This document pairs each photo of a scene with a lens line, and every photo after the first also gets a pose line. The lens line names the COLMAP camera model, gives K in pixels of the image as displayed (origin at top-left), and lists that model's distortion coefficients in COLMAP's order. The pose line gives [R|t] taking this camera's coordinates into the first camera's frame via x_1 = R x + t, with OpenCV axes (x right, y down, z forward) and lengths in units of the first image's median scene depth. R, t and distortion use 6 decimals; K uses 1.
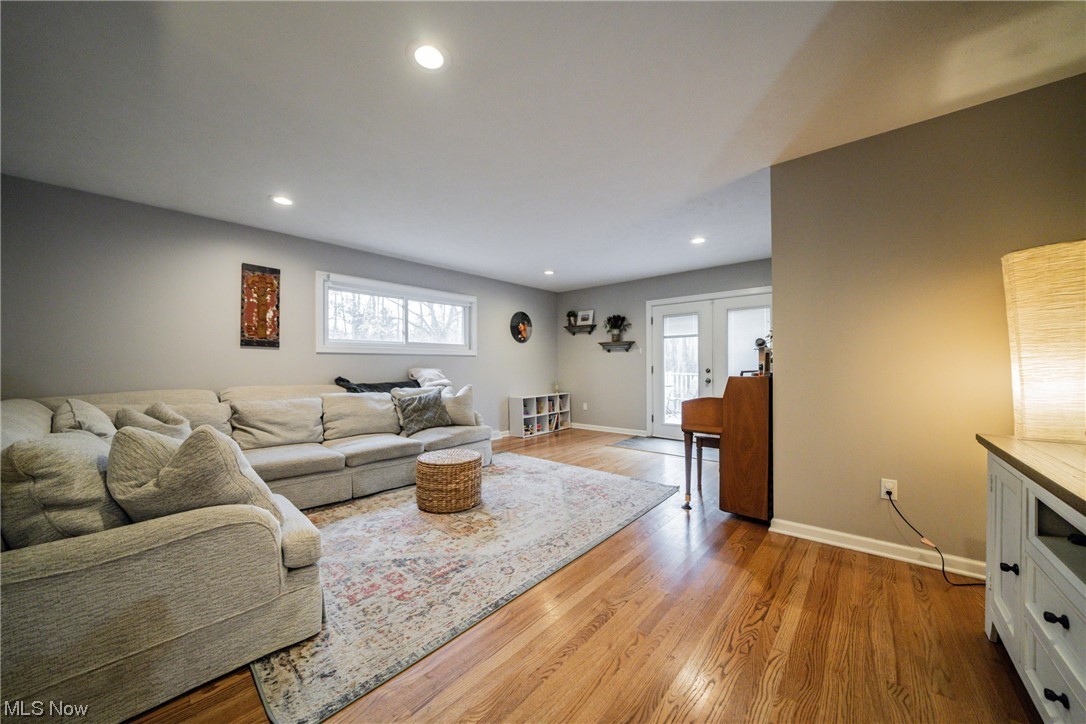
lens RADIAL K [[382.7, 0, 540.4], [0, 382.7, 363.2], [0, 0, 1]] dist [-0.027858, 0.004953]
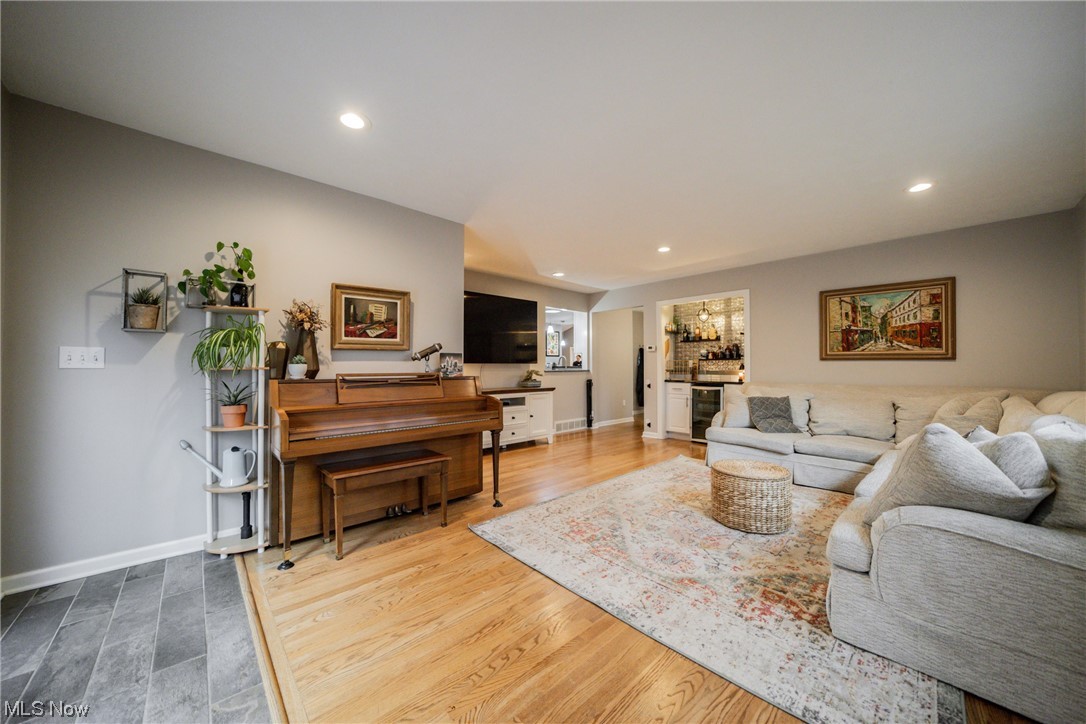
lens RADIAL K [[382.7, 0, 540.4], [0, 382.7, 363.2], [0, 0, 1]] dist [-0.027858, 0.004953]
pose [[-0.994485, 0.006624, 0.104674, 0.133621], [0.004787, 0.999830, -0.017796, 0.012122], [-0.104774, -0.017197, -0.994347, 1.692815]]
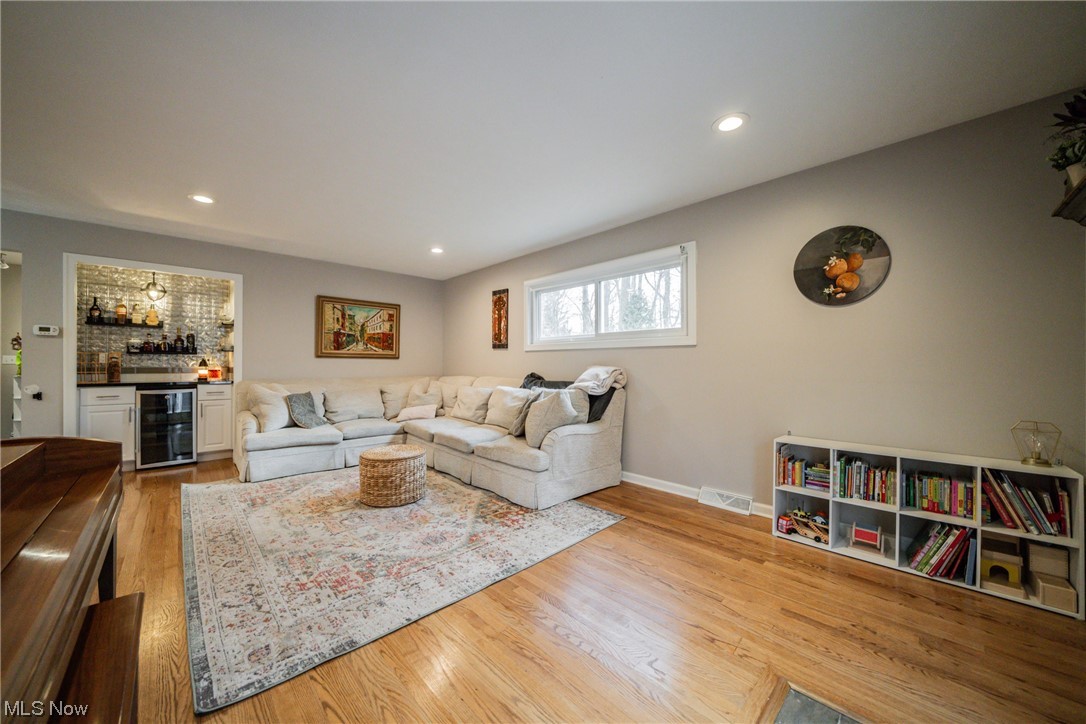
lens RADIAL K [[382.7, 0, 540.4], [0, 382.7, 363.2], [0, 0, 1]] dist [-0.027858, 0.004953]
pose [[-0.086340, 0.005328, -0.996251, 0.650191], [0.005687, 0.999972, 0.004855, 0.004044], [0.996249, -0.005247, -0.086368, 1.297908]]
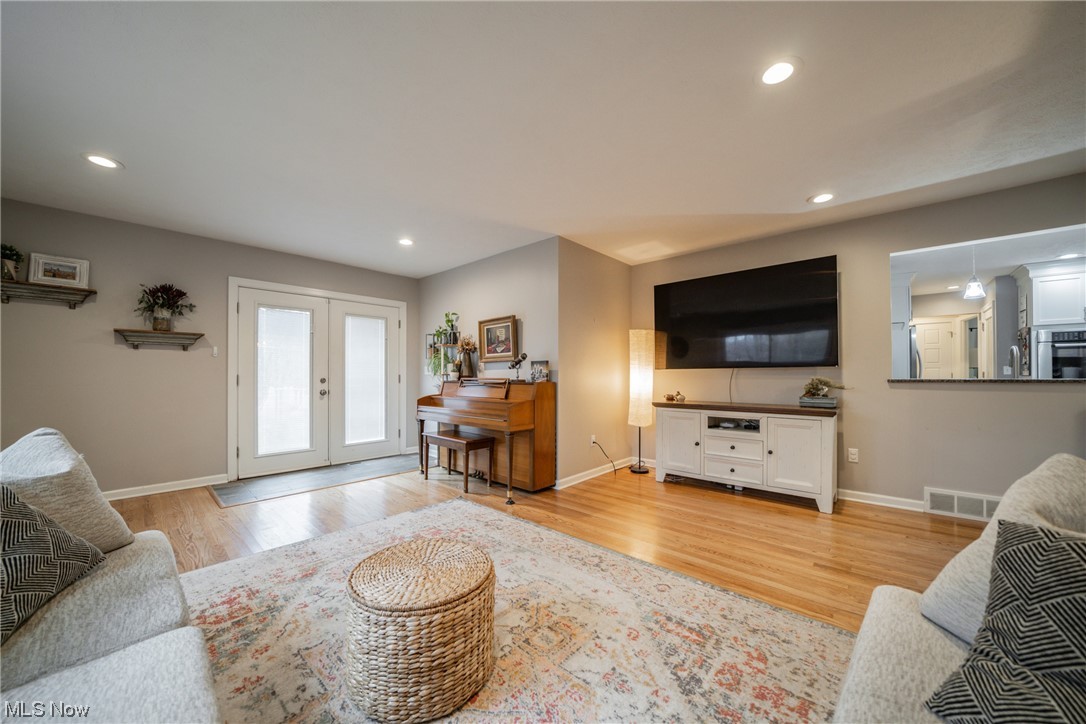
lens RADIAL K [[385.0, 0, 541.5], [0, 385.0, 375.4], [0, 0, 1]] dist [-0.027684, 0.003218]
pose [[0.018737, 0.003994, 0.999816, -0.605798], [-0.006534, 0.999971, -0.003873, 0.012541], [-0.999803, -0.006461, 0.018762, 0.747120]]
